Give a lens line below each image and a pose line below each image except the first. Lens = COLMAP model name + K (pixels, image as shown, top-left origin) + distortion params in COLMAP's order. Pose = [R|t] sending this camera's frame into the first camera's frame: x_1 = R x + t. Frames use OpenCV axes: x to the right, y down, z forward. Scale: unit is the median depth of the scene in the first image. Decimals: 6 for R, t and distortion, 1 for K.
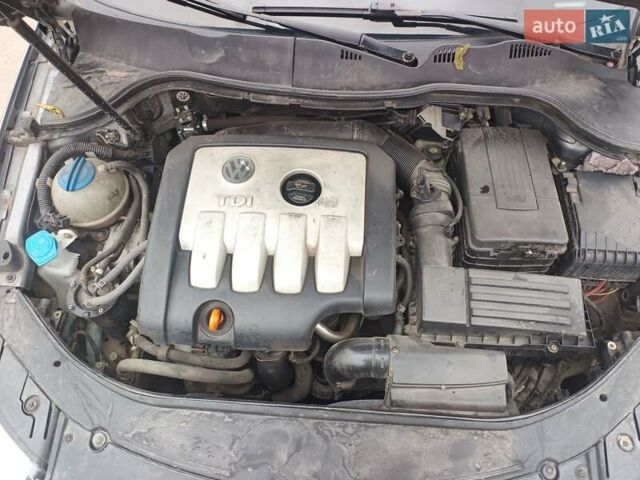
lens RADIAL K [[469.1, 0, 318.4], [0, 469.1, 264.2], [0, 0, 1]] dist [0.036457, -0.075242]
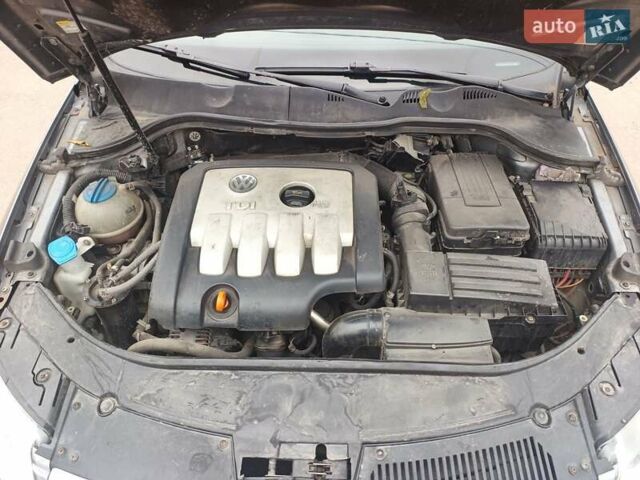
lens RADIAL K [[469.1, 0, 318.2], [0, 469.1, 243.4], [0, 0, 1]] dist [0.036457, -0.075242]
pose [[0.999181, -0.019633, 0.035383, -0.029632], [0.028562, 0.961596, -0.272979, 0.277054], [-0.028665, 0.273766, 0.961369, -0.084755]]
